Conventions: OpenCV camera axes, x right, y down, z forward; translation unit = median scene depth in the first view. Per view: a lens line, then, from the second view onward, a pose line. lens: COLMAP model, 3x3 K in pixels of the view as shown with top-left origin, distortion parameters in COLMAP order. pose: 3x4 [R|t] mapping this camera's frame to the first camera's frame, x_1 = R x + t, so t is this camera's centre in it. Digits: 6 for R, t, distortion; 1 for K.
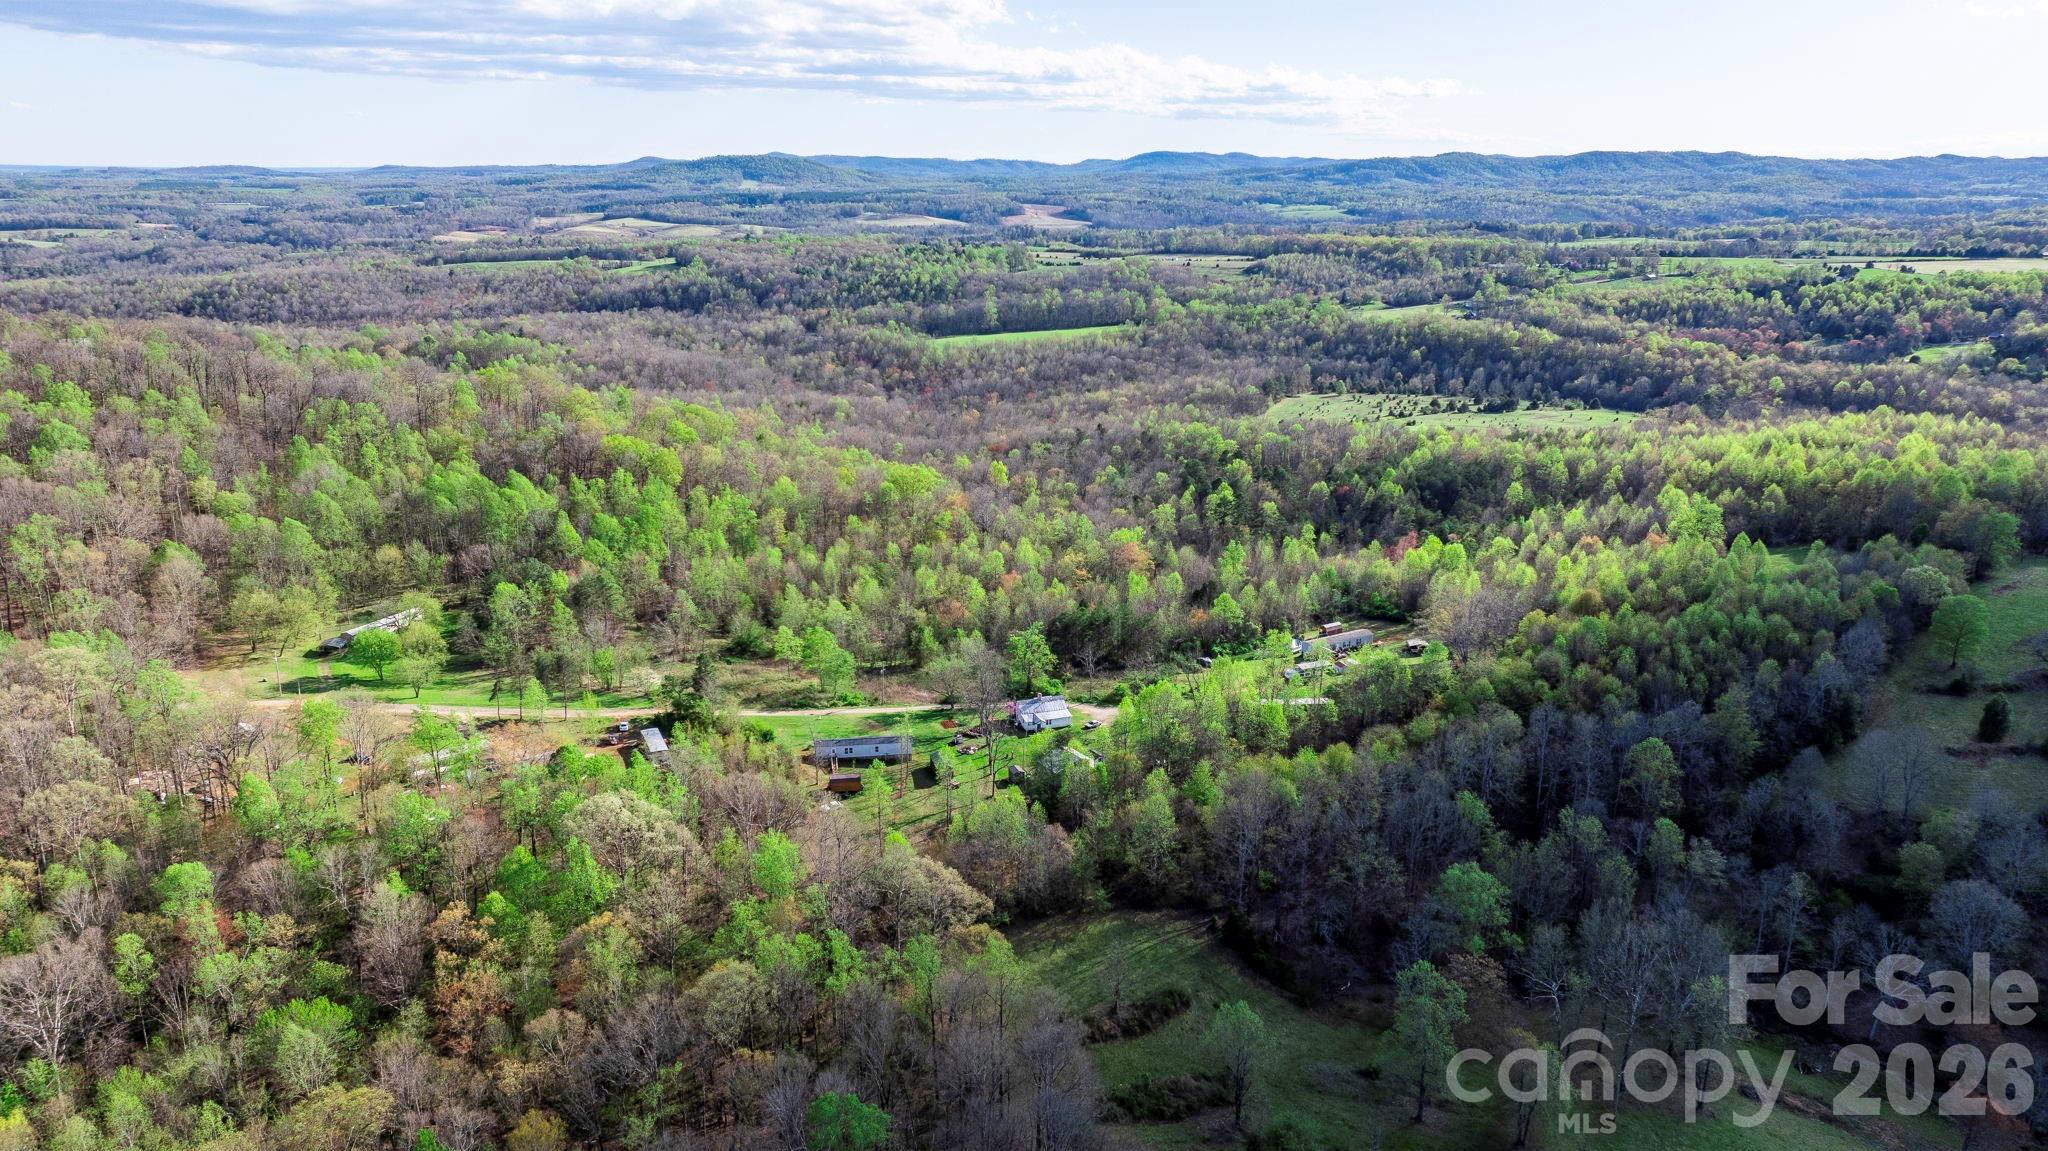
lens RADIAL K [[1437.1, 0, 1026.2], [0, 1437.1, 580.8], [0, 0, 1]] dist [-0.037699, 0.030701]
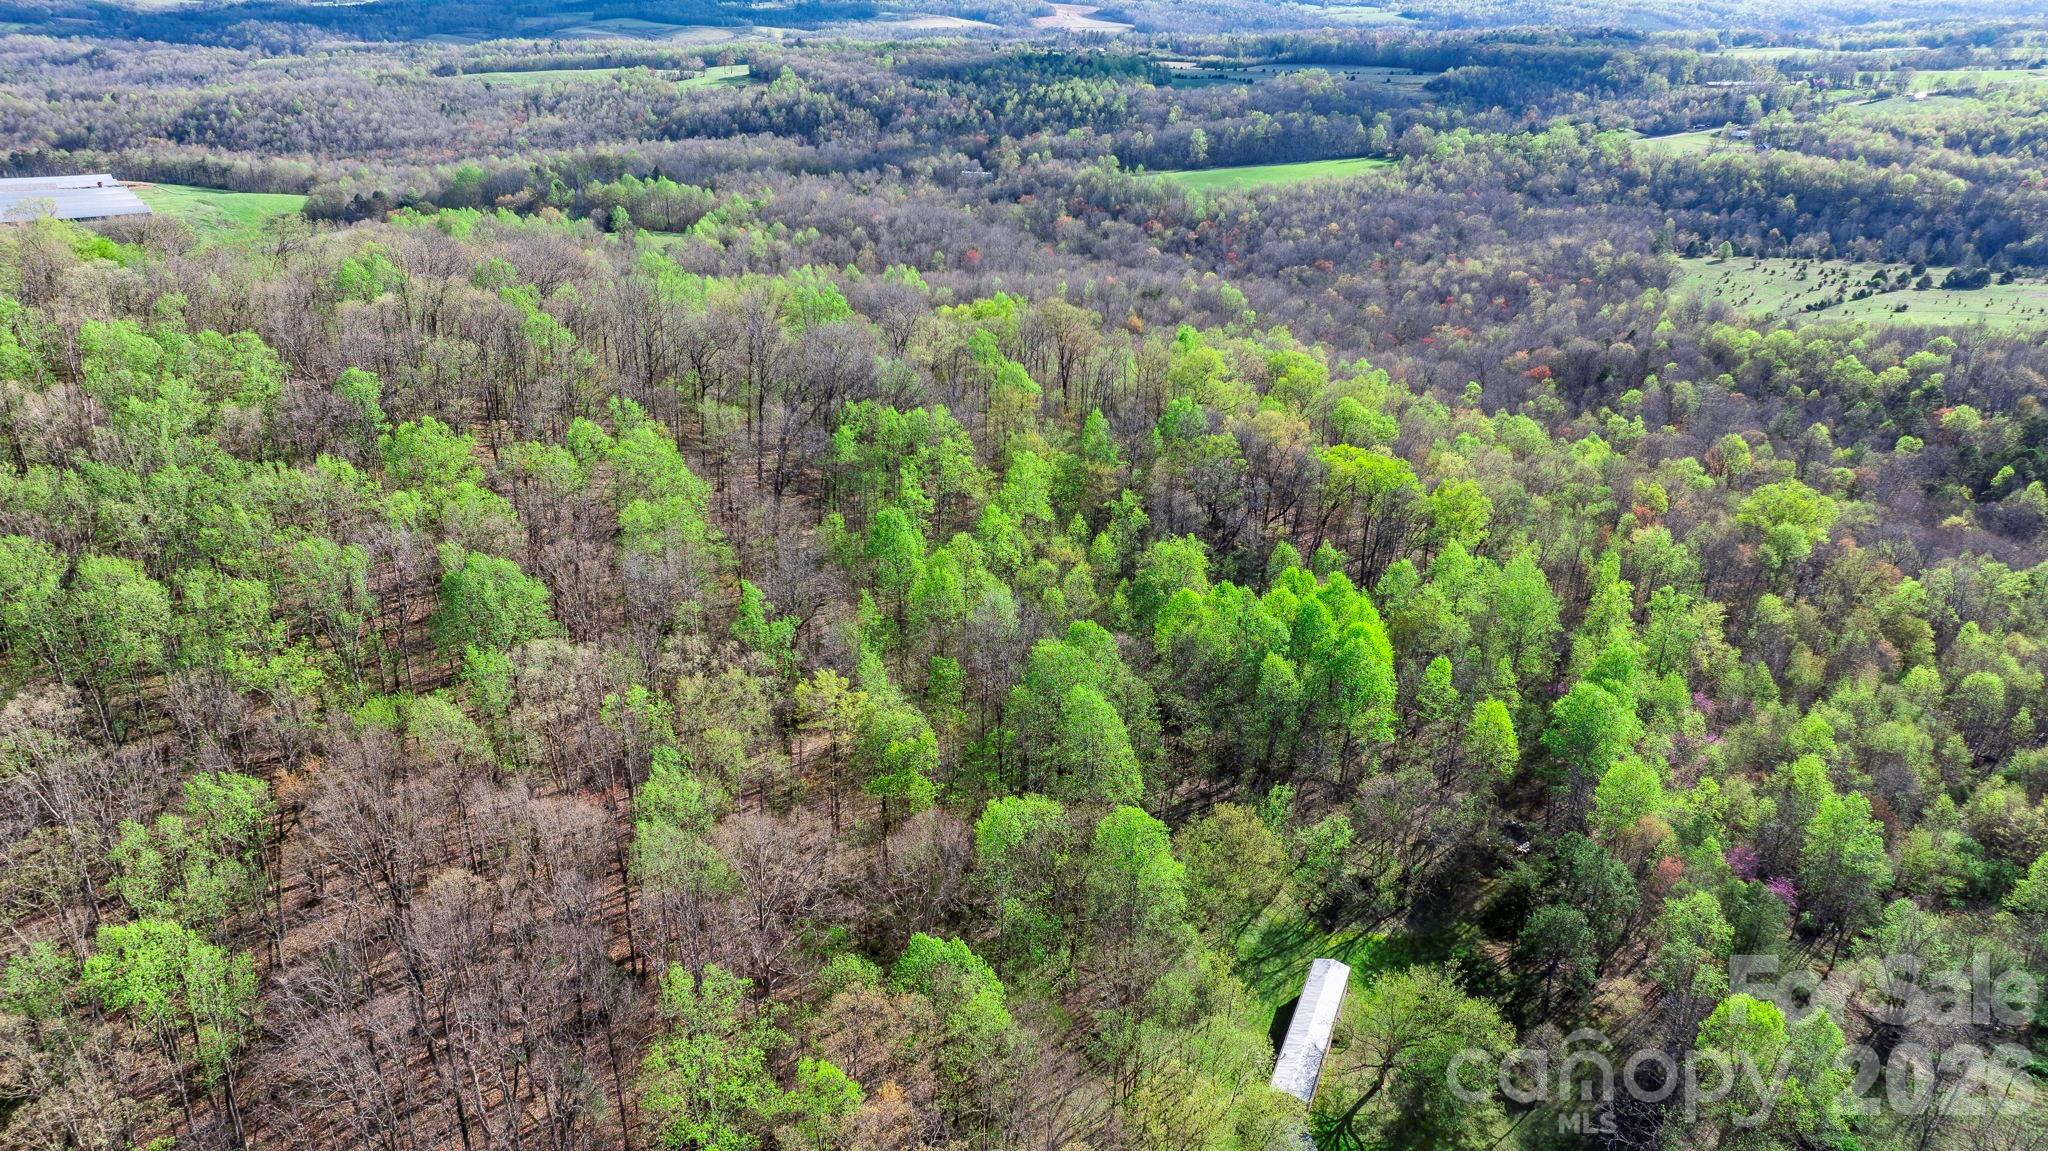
lens RADIAL K [[1437.1, 0, 1026.2], [0, 1437.1, 580.8], [0, 0, 1]] dist [-0.037699, 0.030701]
pose [[0.999409, -0.008746, 0.033229, -0.115340], [0.004478, 0.991971, 0.126388, -0.032804], [-0.034068, -0.126165, 0.991424, 0.126195]]
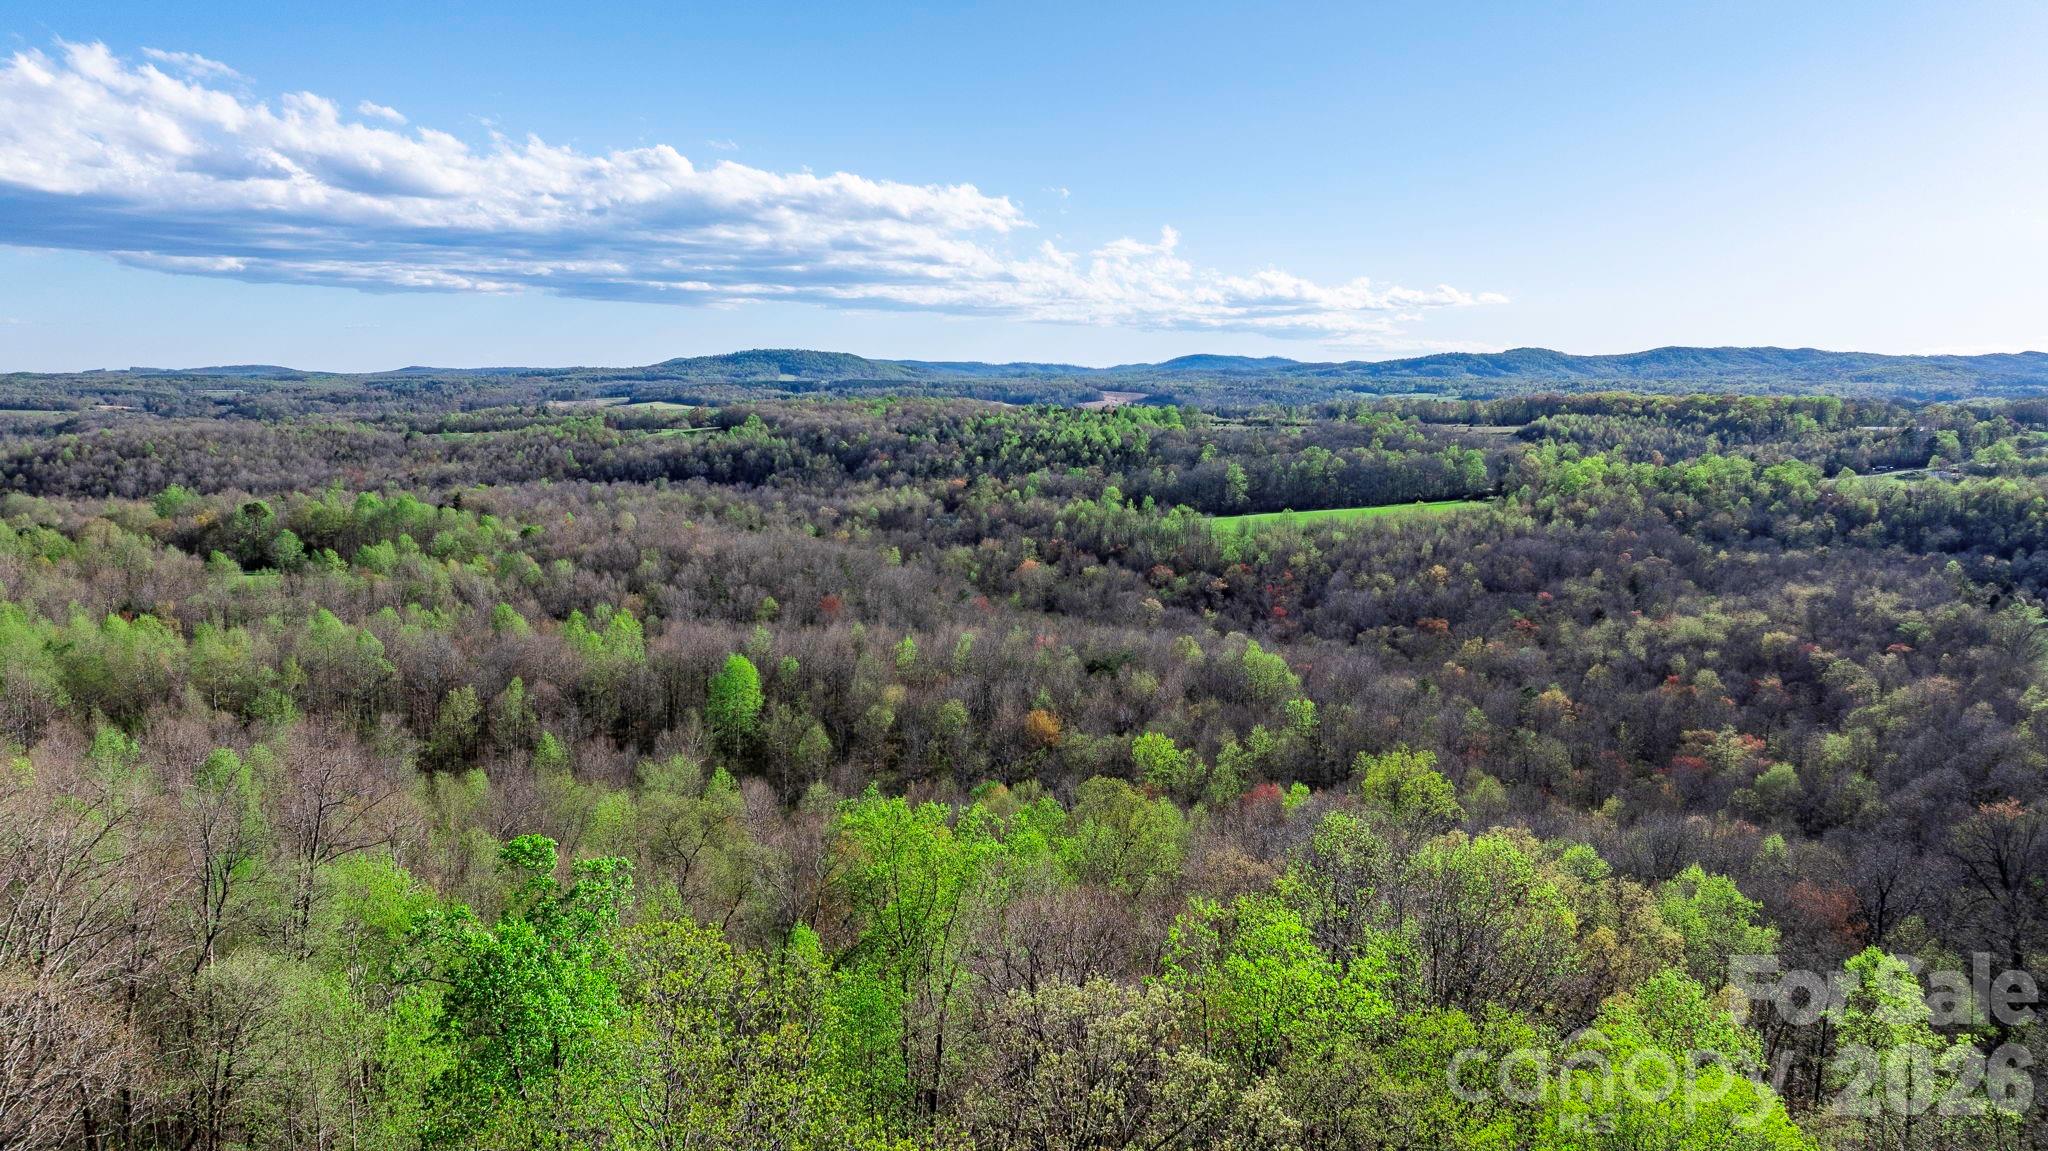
lens RADIAL K [[1437.1, 0, 1026.2], [0, 1437.1, 580.8], [0, 0, 1]] dist [-0.037699, 0.030701]
pose [[0.999926, 0.000495, -0.012174, -0.082309], [-0.002211, 0.989952, -0.141386, -0.042881], [0.011982, 0.141403, 0.989880, 0.297388]]
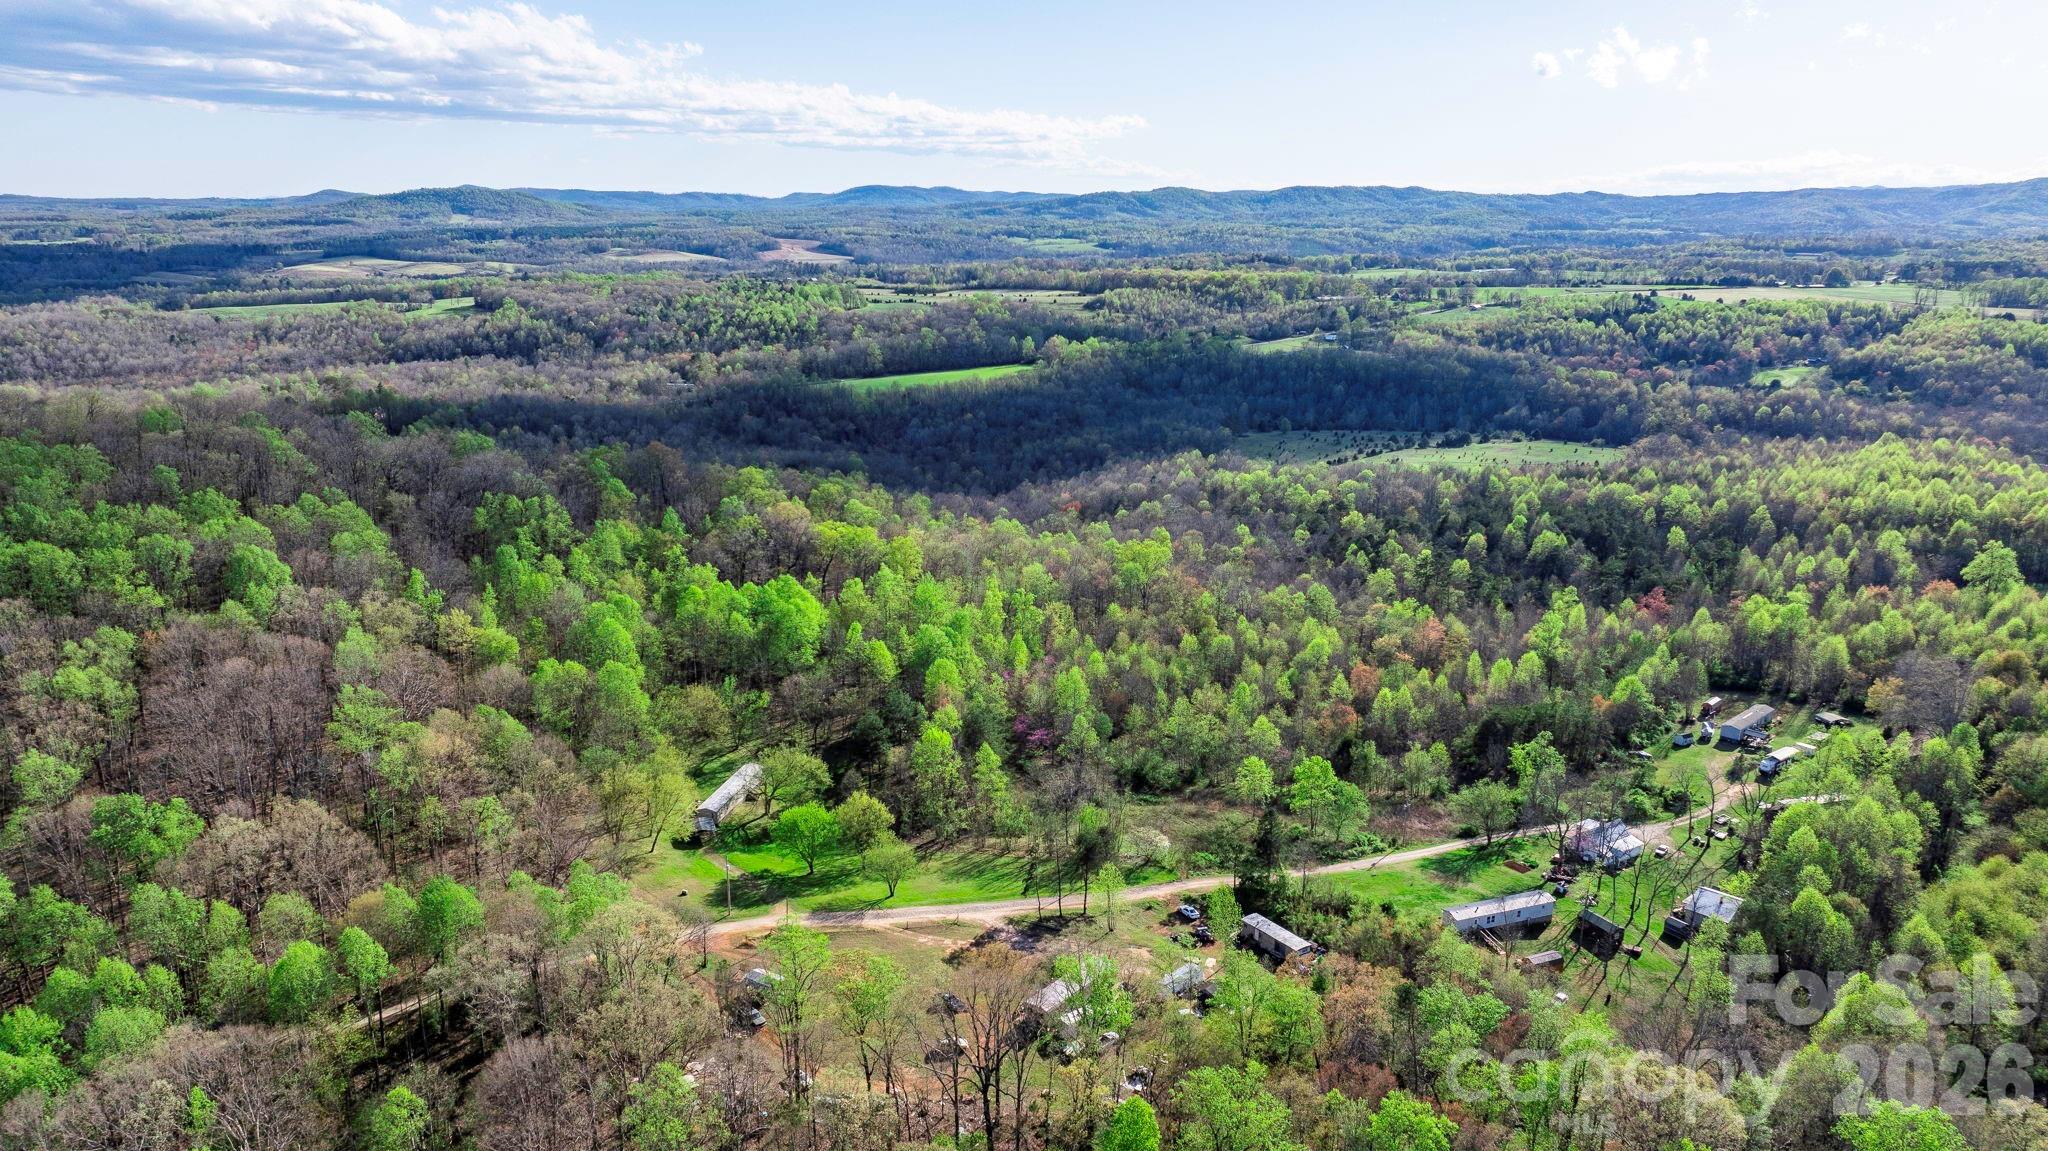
lens RADIAL K [[1437.1, 0, 1026.2], [0, 1437.1, 580.8], [0, 0, 1]] dist [-0.037699, 0.030701]
pose [[0.978633, -0.049310, 0.199613, -0.093632], [0.053684, 0.998421, -0.016554, -0.012997], [-0.198482, 0.026917, 0.979735, 0.044636]]
